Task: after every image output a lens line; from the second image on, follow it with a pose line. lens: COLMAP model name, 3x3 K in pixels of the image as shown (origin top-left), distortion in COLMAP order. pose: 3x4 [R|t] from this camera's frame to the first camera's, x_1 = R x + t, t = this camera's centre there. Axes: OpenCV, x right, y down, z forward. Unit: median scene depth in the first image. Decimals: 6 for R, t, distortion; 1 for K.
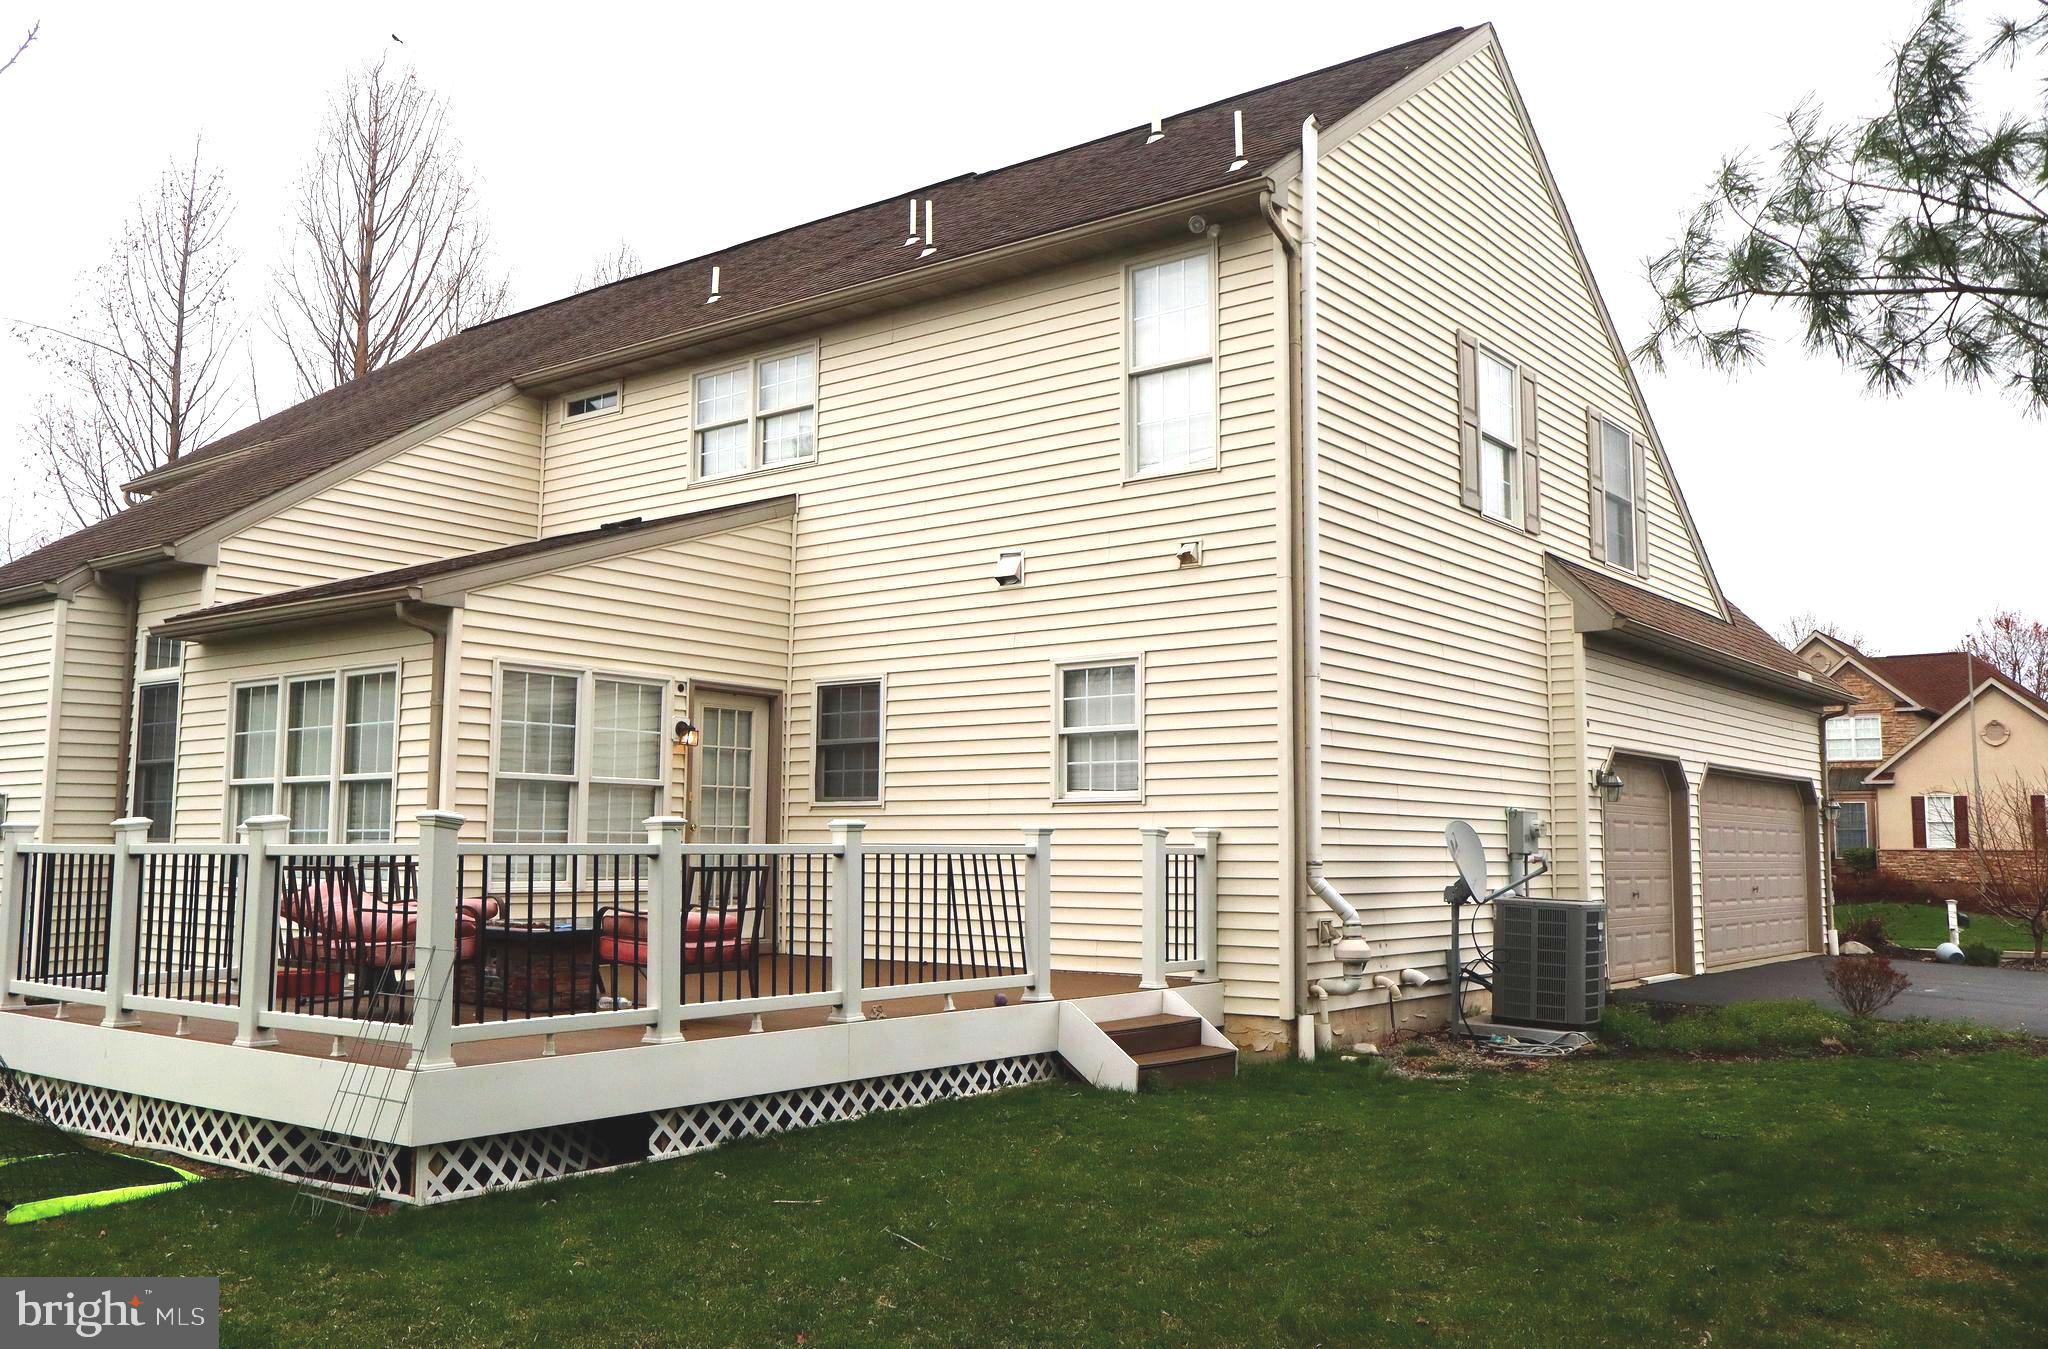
lens RADIAL K [[1712.5, 0, 1024.0], [0, 1712.5, 674.5], [0, 0, 1]] dist [-0.005414, 0.002516]
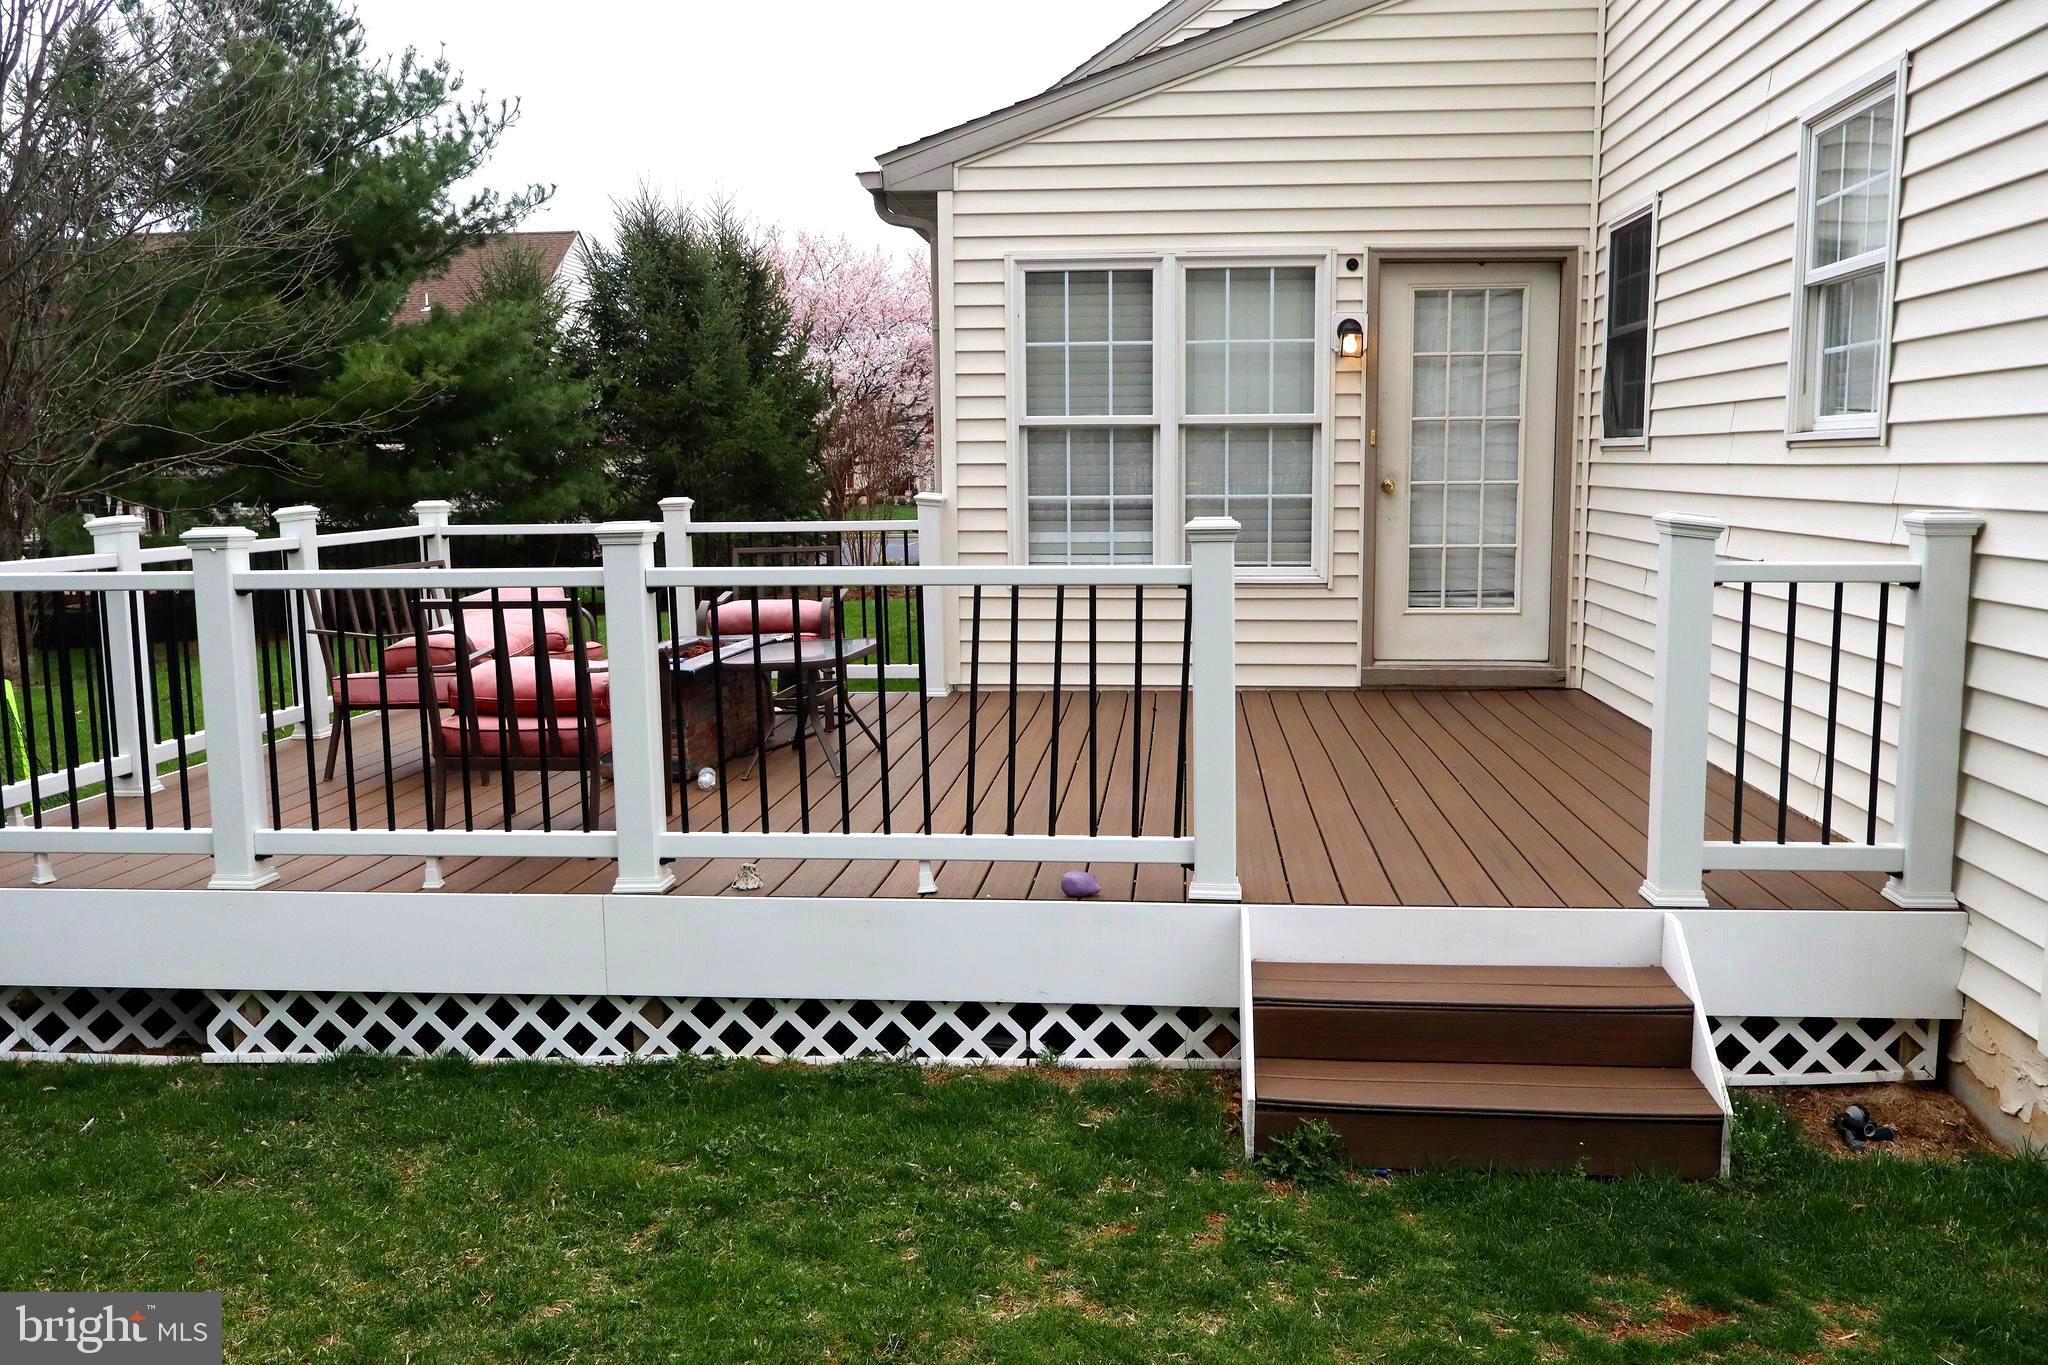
lens RADIAL K [[1715.6, 0, 1024.0], [0, 1715.6, 682.5], [0, 0, 1]] dist [-0.005644, -0.001230]
pose [[0.542983, 0.097218, -0.834097, 0.283283], [0.098756, 0.978991, 0.178395, 0.034946], [0.833916, -0.179238, 0.521975, 0.561333]]
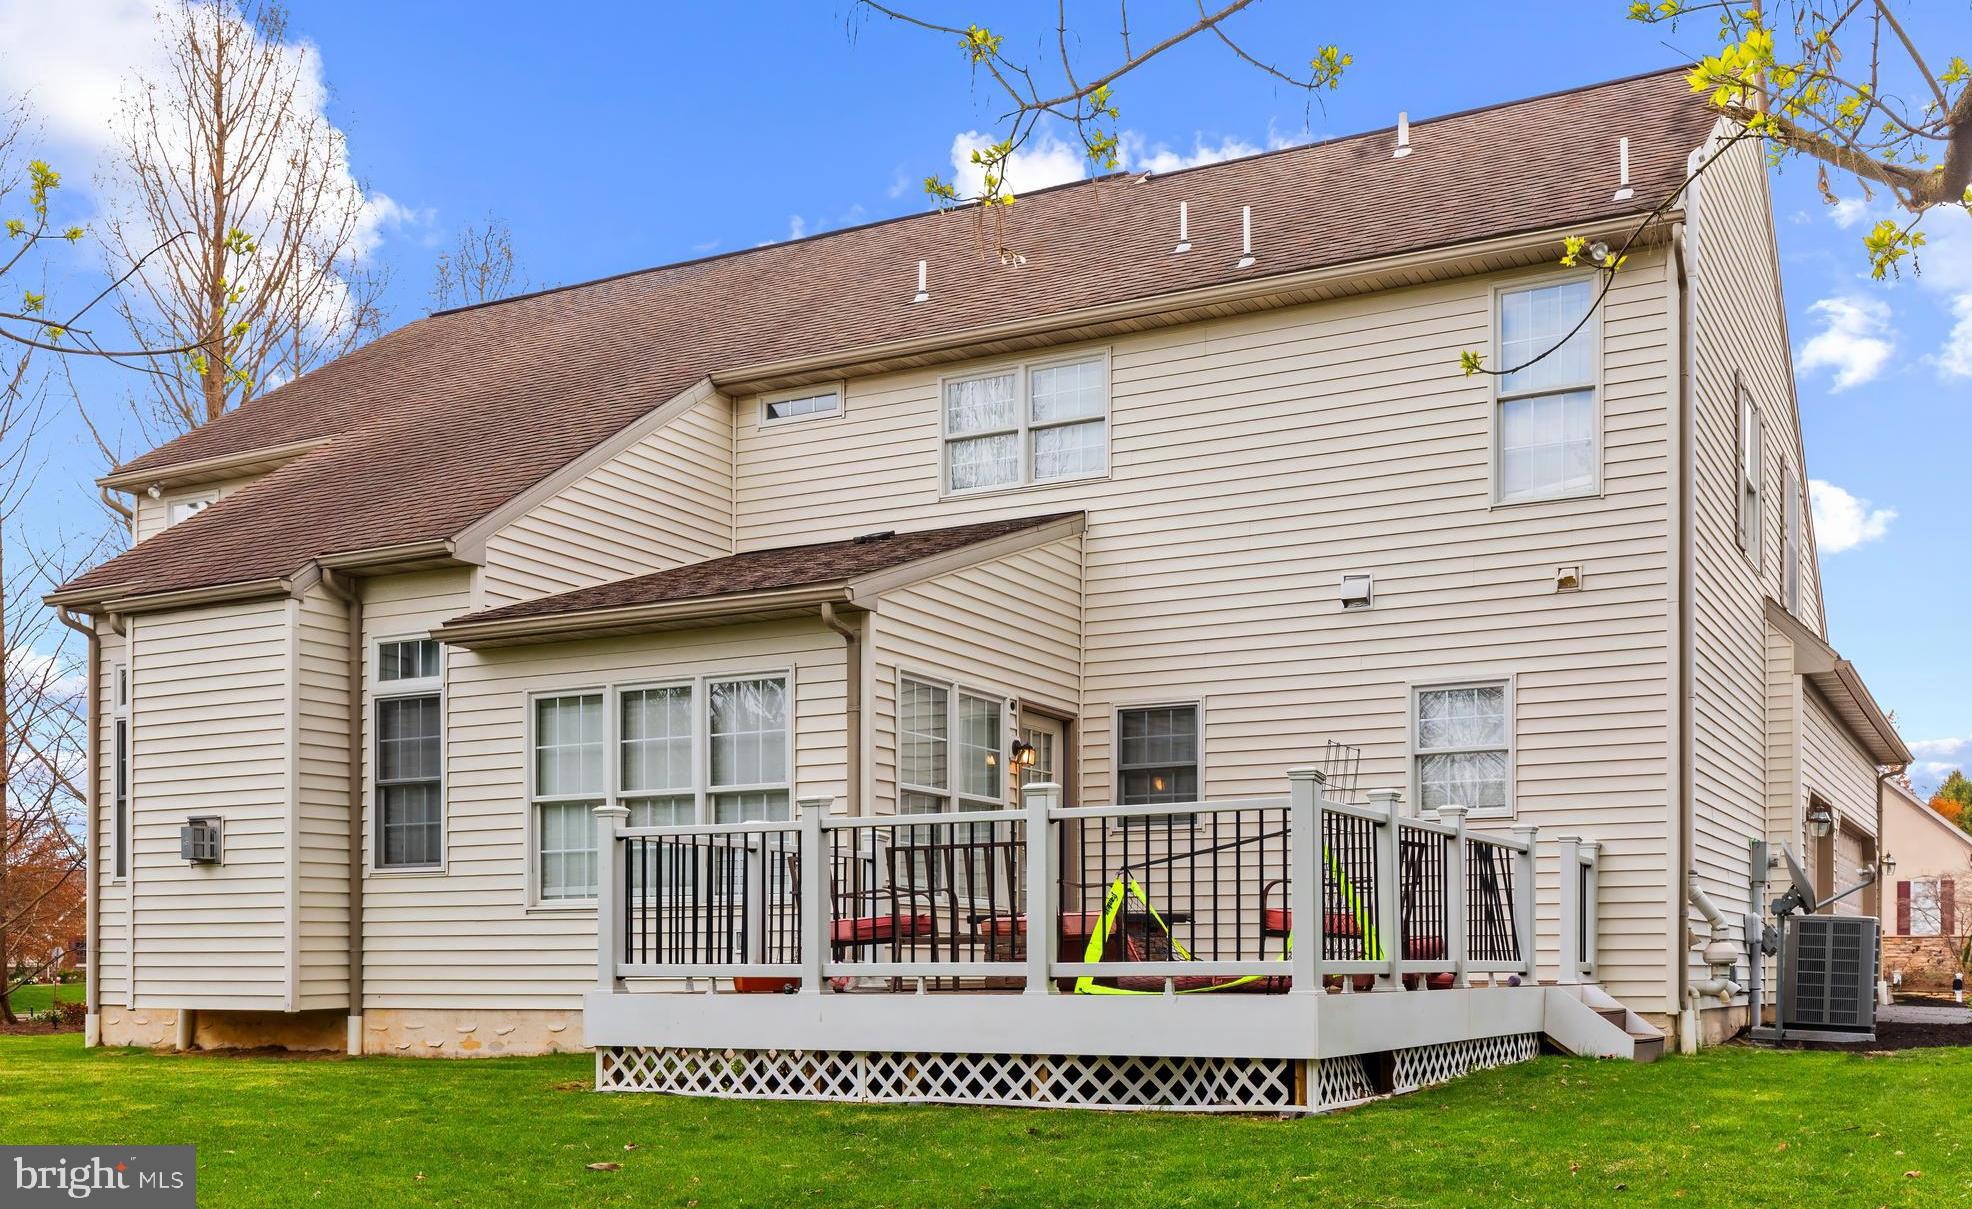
lens RADIAL K [[1981.3, 0, 1039.3], [0, 1981.3, 973.6], [0, 0, 1]] dist [-0.007015, 0.038506]
pose [[0.982869, -0.006469, 0.184190, -0.408294], [-0.012628, 0.994671, 0.102320, 0.045401], [-0.183871, -0.102893, 0.977550, -0.129942]]
